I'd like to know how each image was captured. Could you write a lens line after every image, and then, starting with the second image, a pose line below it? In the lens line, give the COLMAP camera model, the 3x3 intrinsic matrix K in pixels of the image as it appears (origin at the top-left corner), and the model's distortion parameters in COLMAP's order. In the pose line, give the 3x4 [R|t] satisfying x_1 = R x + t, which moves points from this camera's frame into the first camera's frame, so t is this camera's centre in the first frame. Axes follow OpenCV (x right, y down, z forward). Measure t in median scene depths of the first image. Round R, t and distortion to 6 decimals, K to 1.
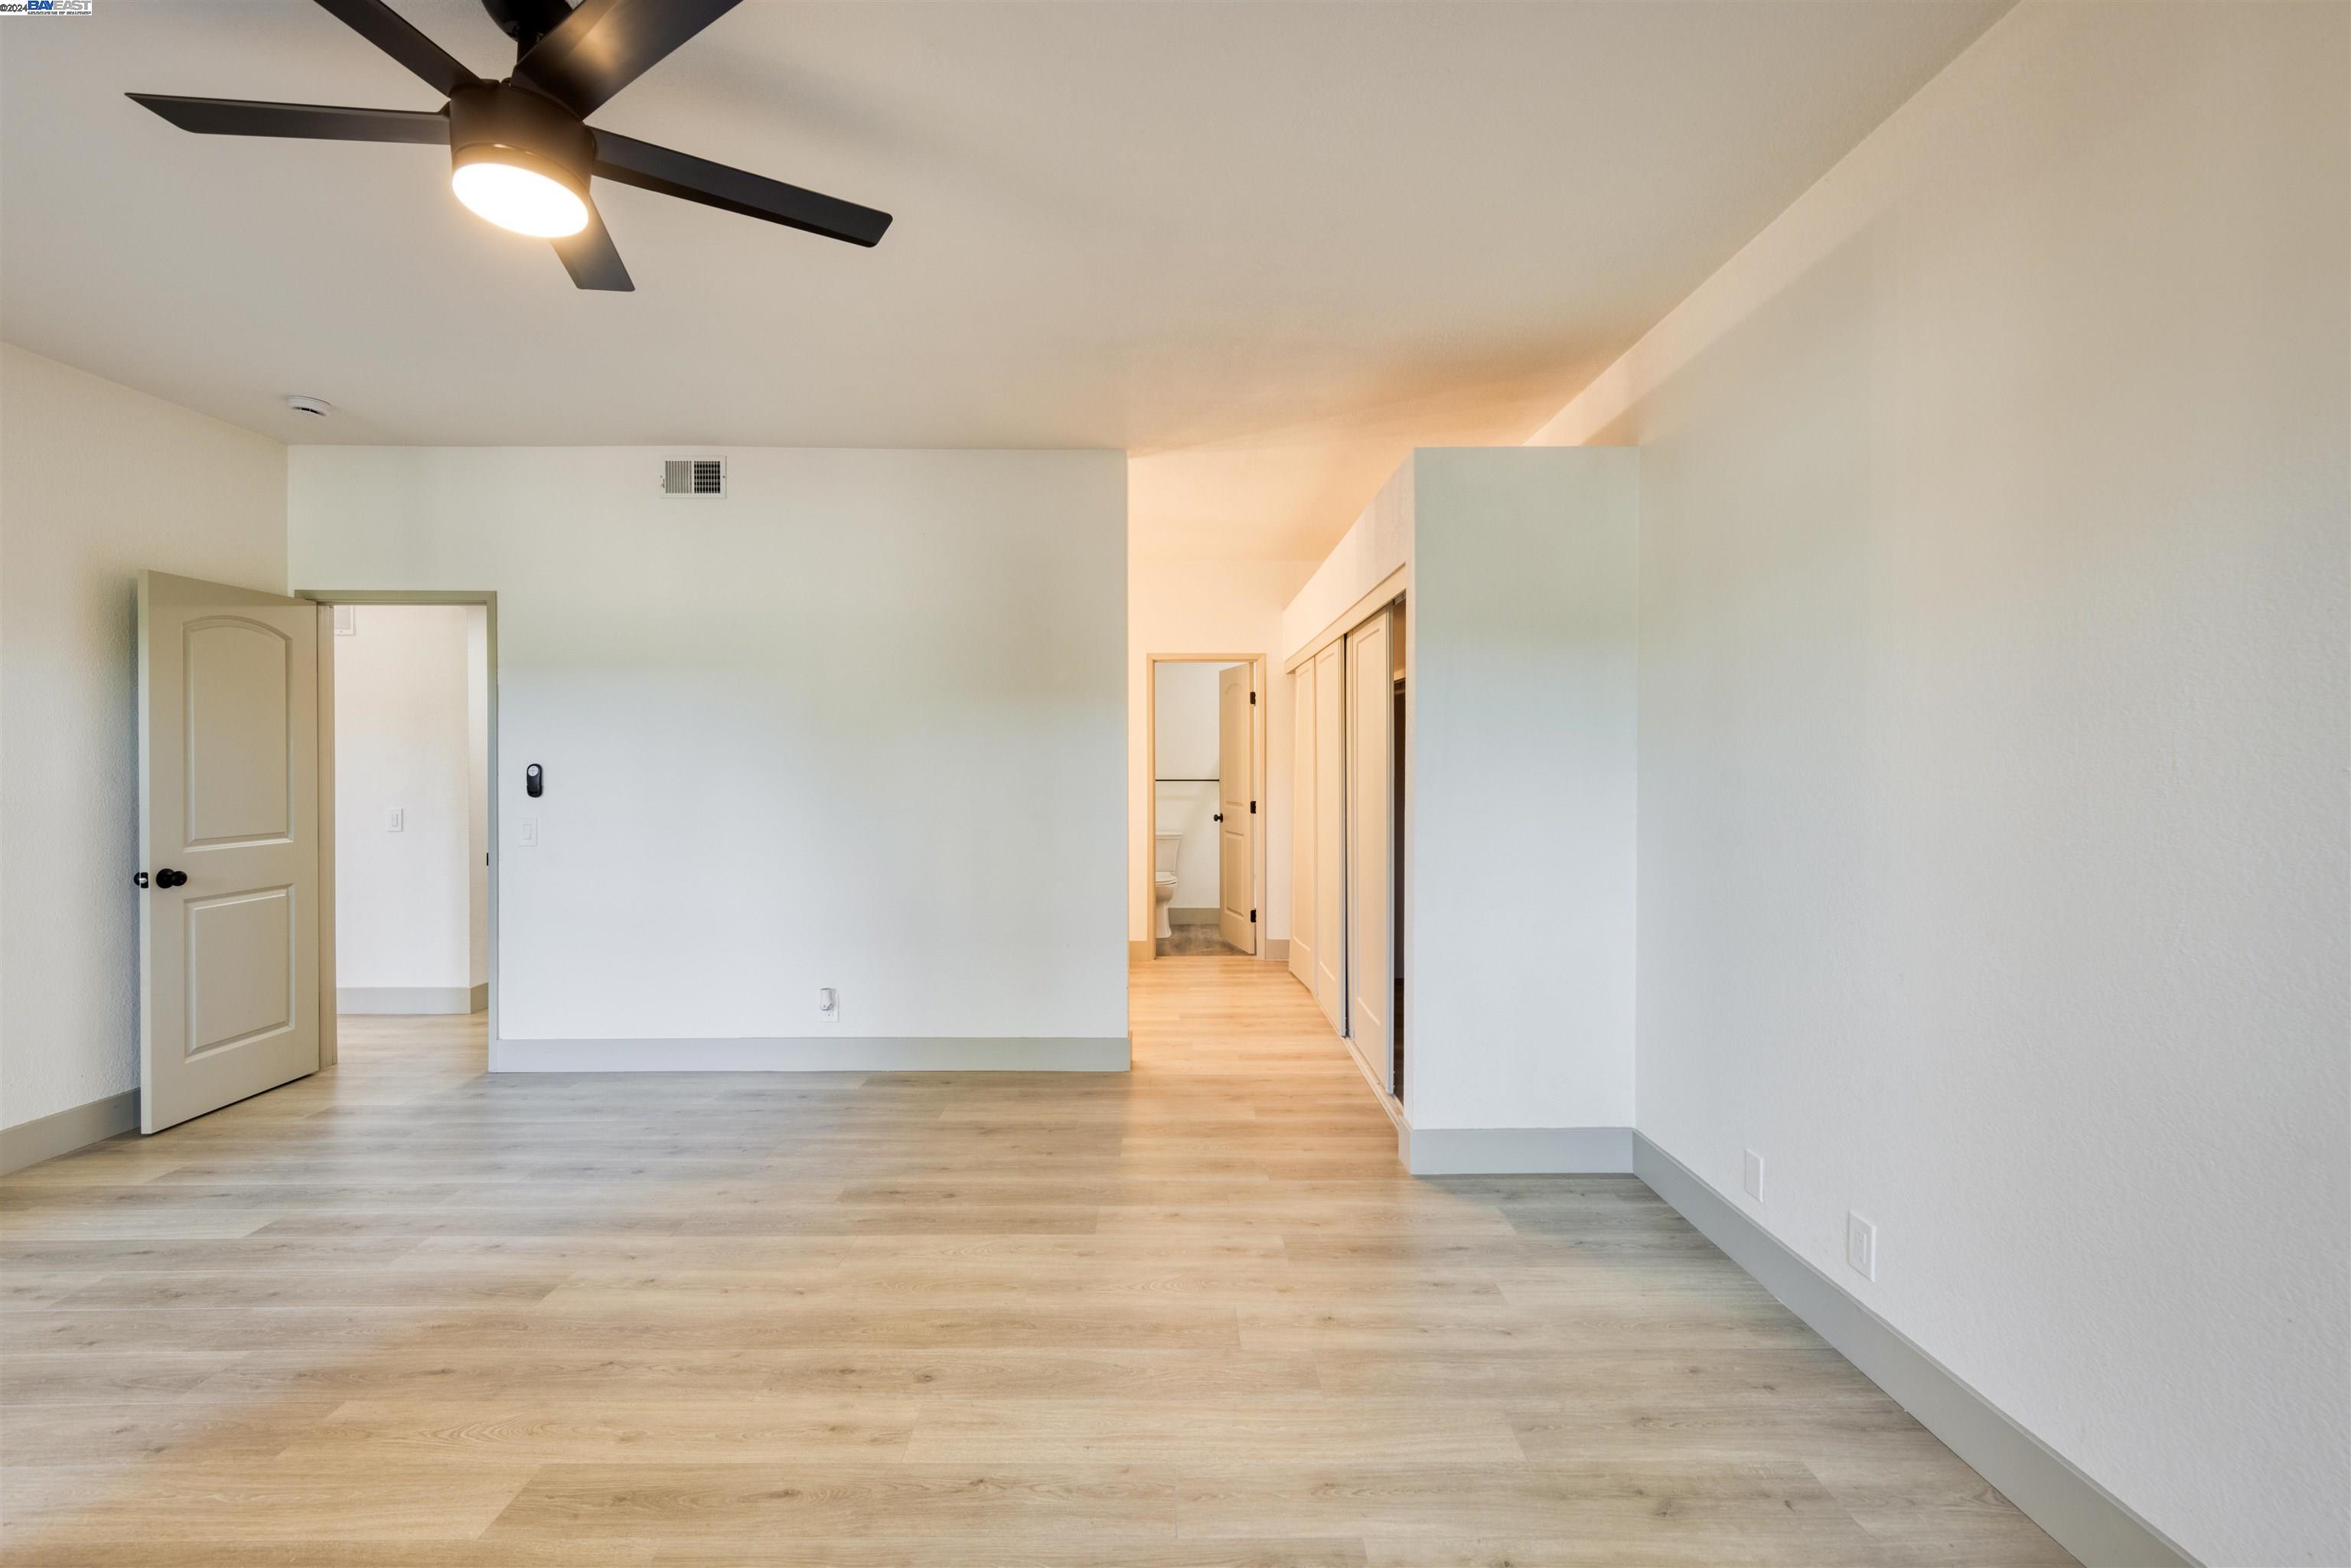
lens RADIAL K [[1042.2, 0, 1172.0], [0, 1042.2, 766.4], [0, 0, 1]] dist [0.010030, -0.001320]
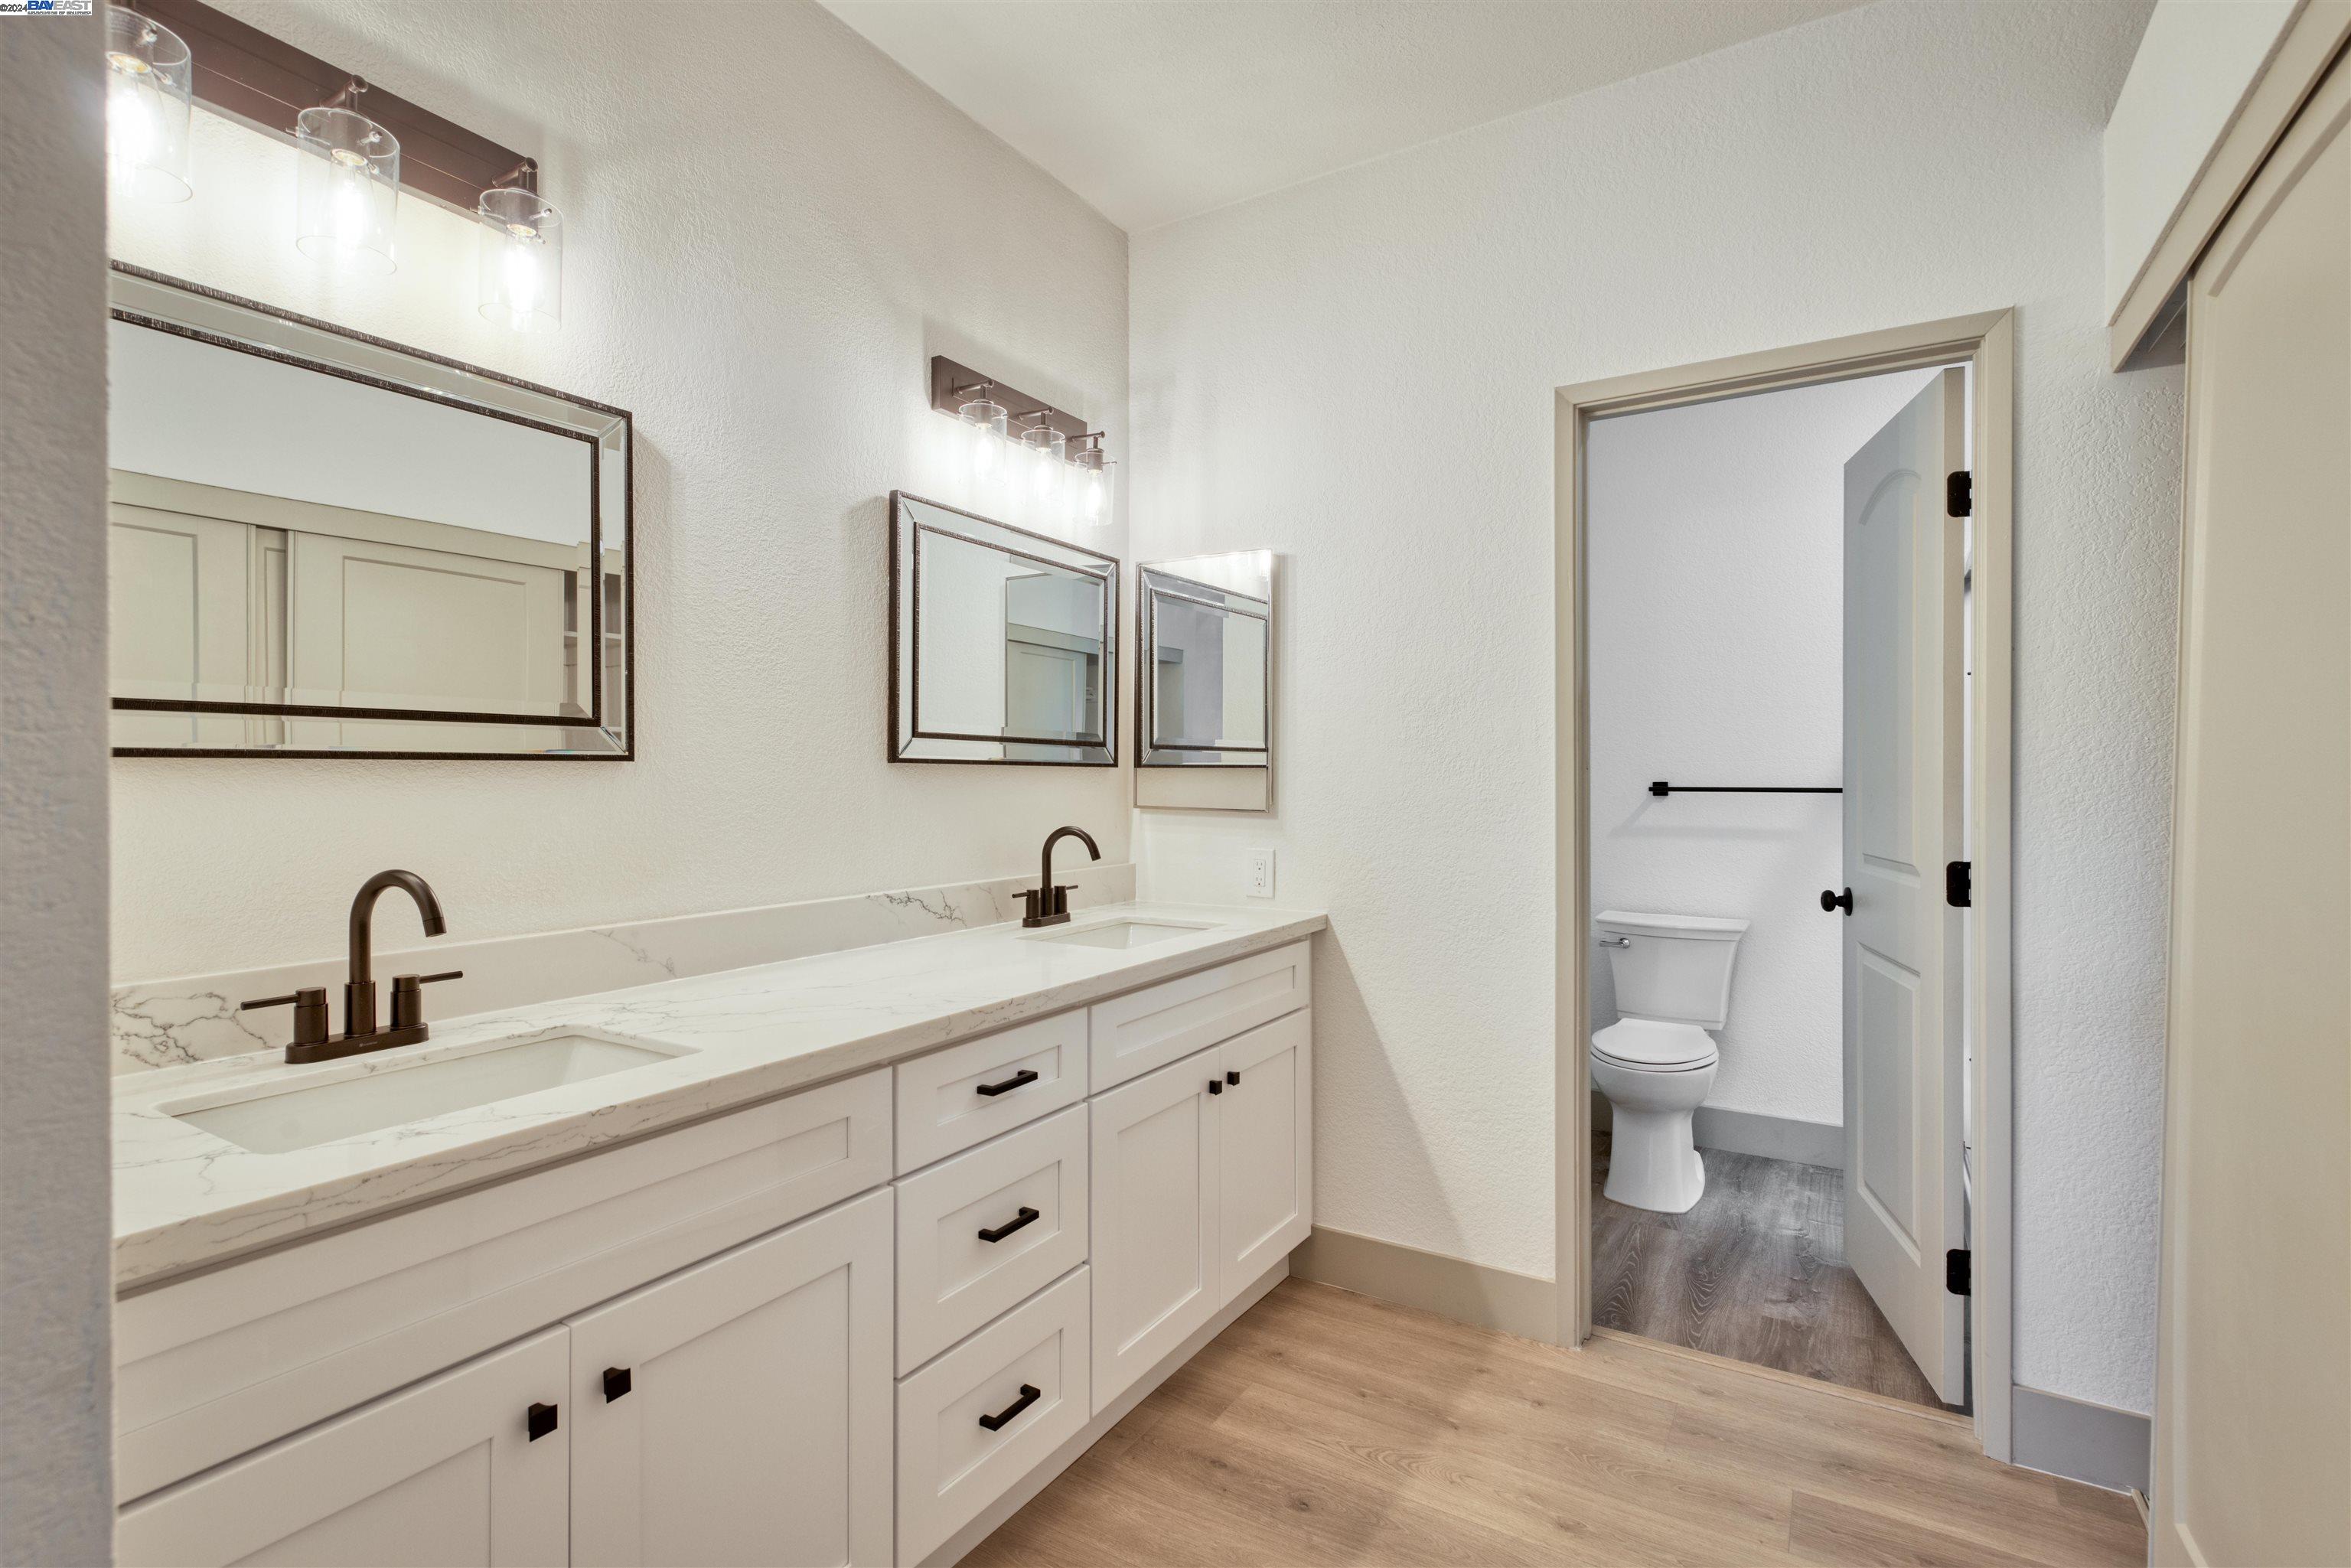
lens RADIAL K [[1123.0, 0, 1174.1], [0, 1123.0, 783.6], [0, 0, 1]] dist [0.014314, -0.001297]
pose [[0.854579, 0.005438, -0.519292, 0.101601], [-0.001681, 0.999969, 0.007706, 0.018609], [0.519318, -0.005713, 0.854562, 1.157202]]
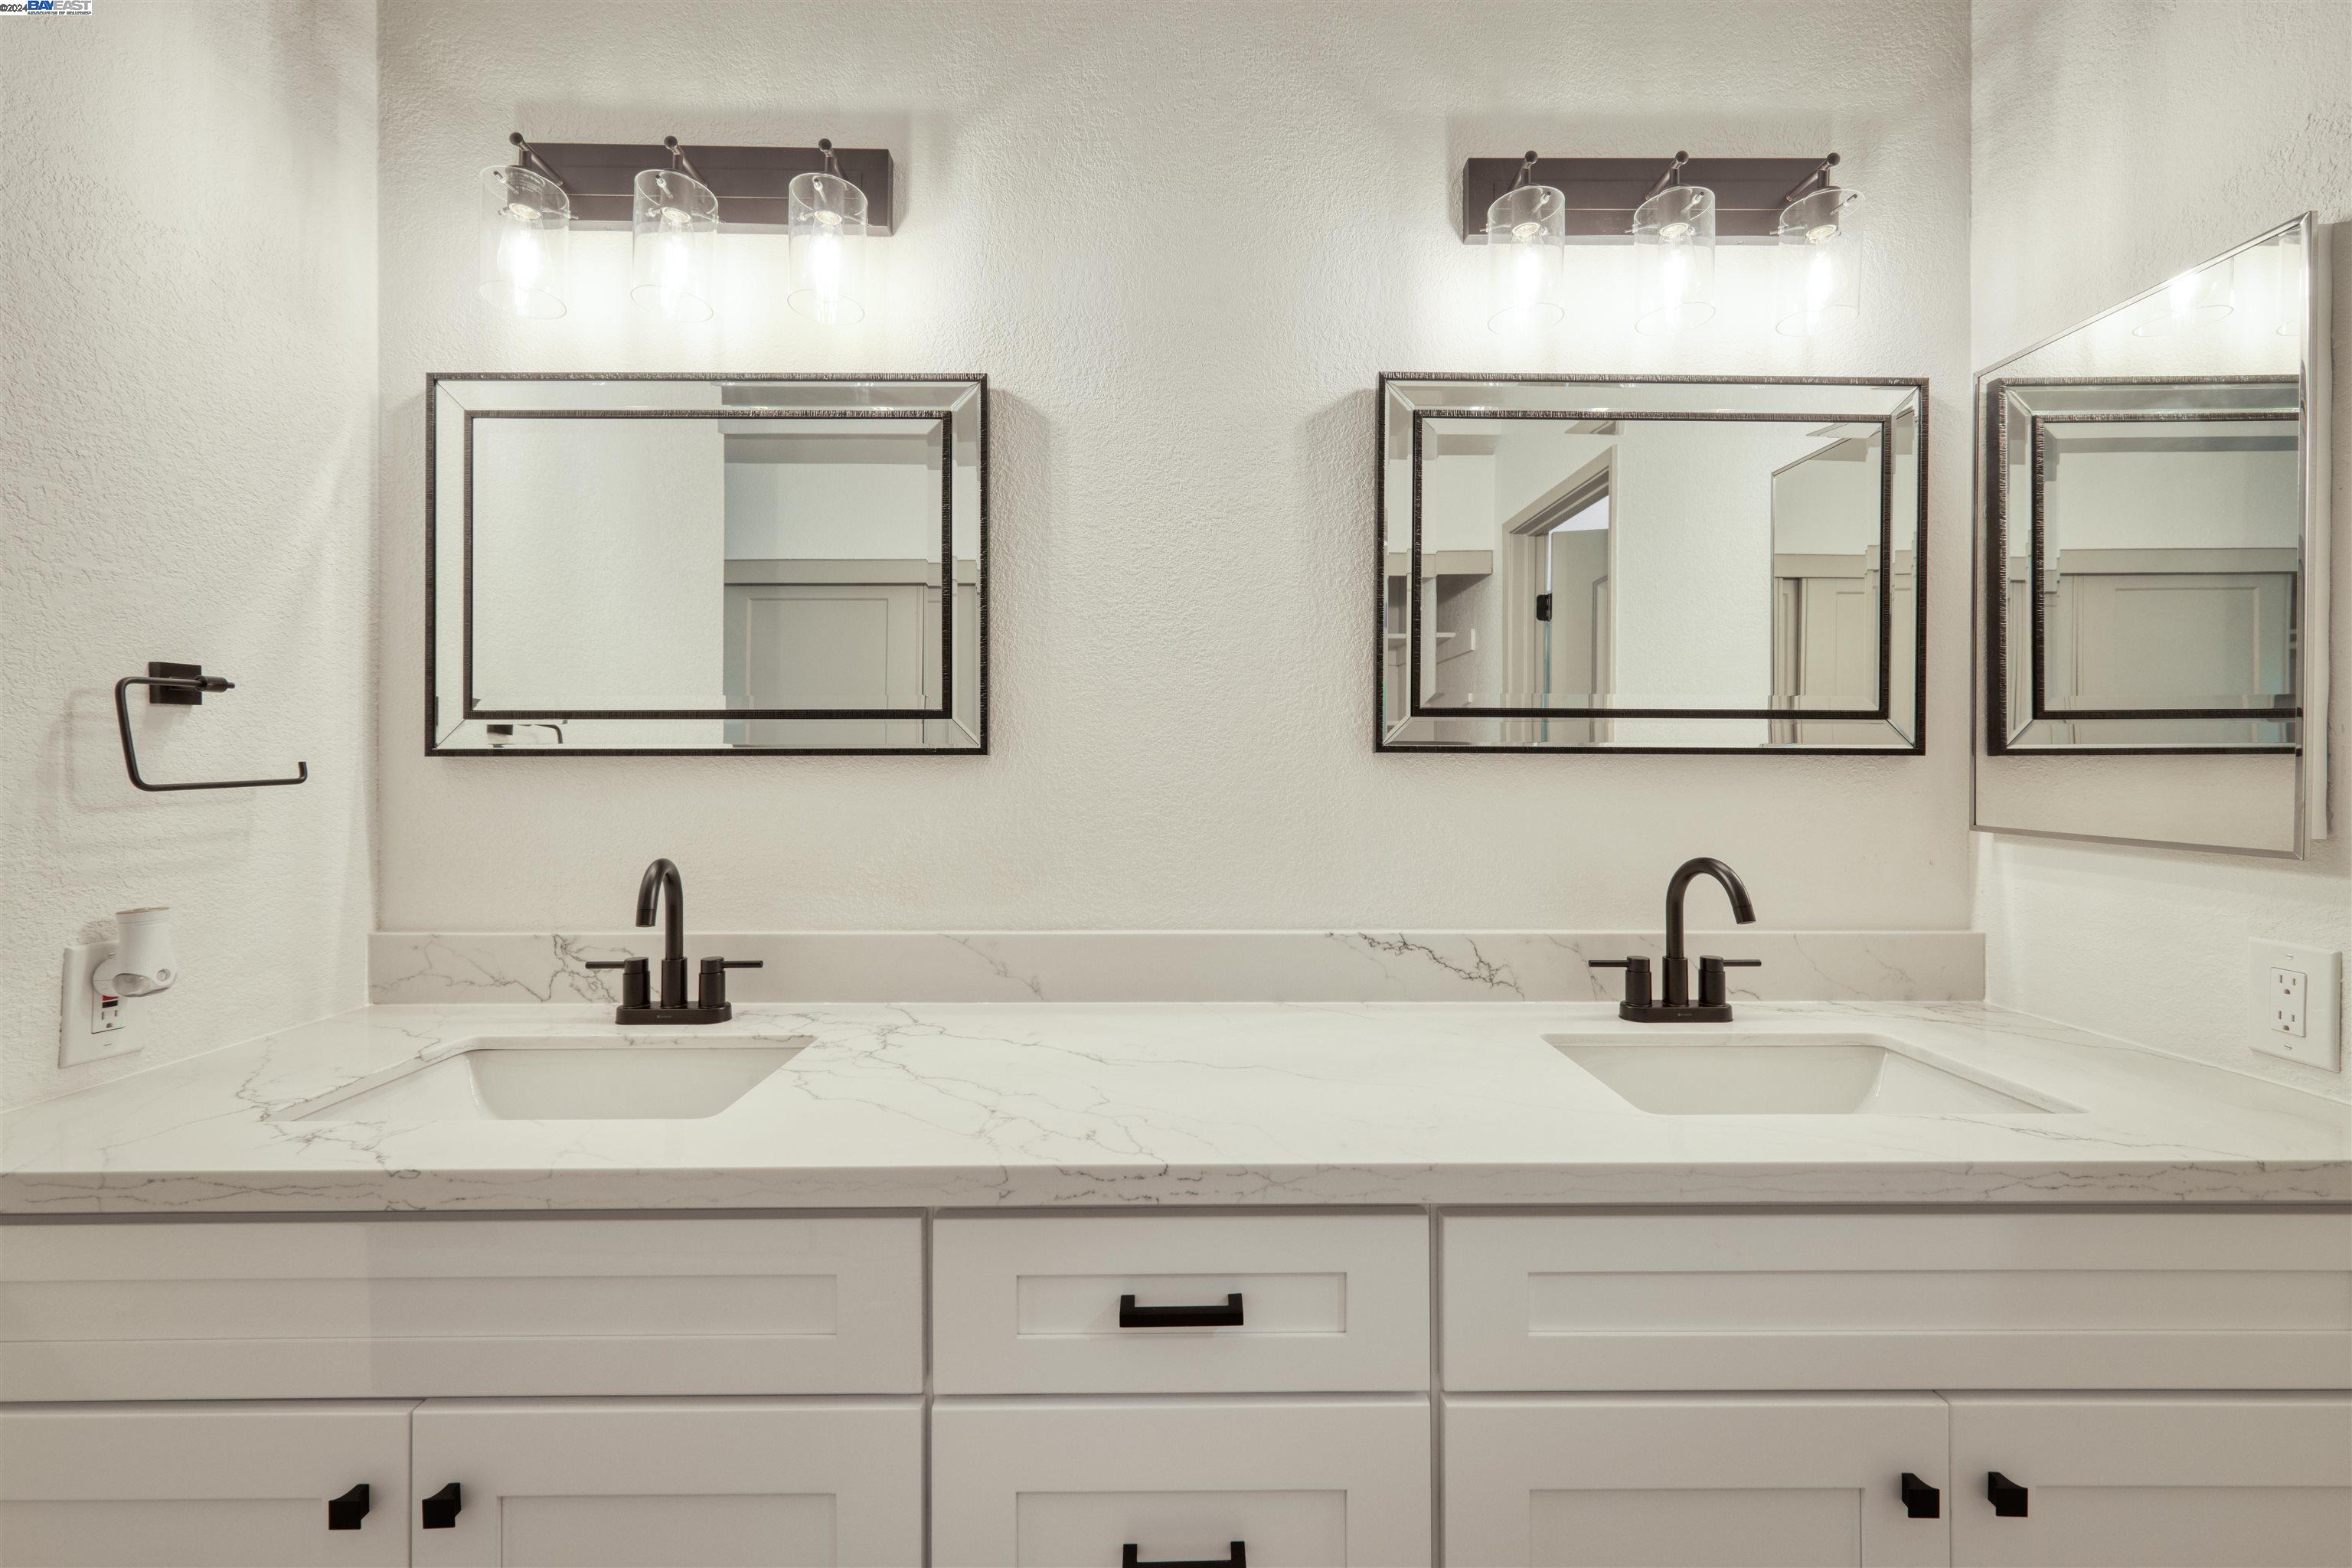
lens RADIAL K [[947.7, 0, 1175.1], [0, 947.7, 772.0], [0, 0, 1]] dist [0.003853, 0.000435]
pose [[0.008187, 0.000187, -0.999966, 0.014156], [-0.000249, 1.000000, 0.000185, 0.019950], [0.999966, 0.000248, 0.008187, 1.563381]]
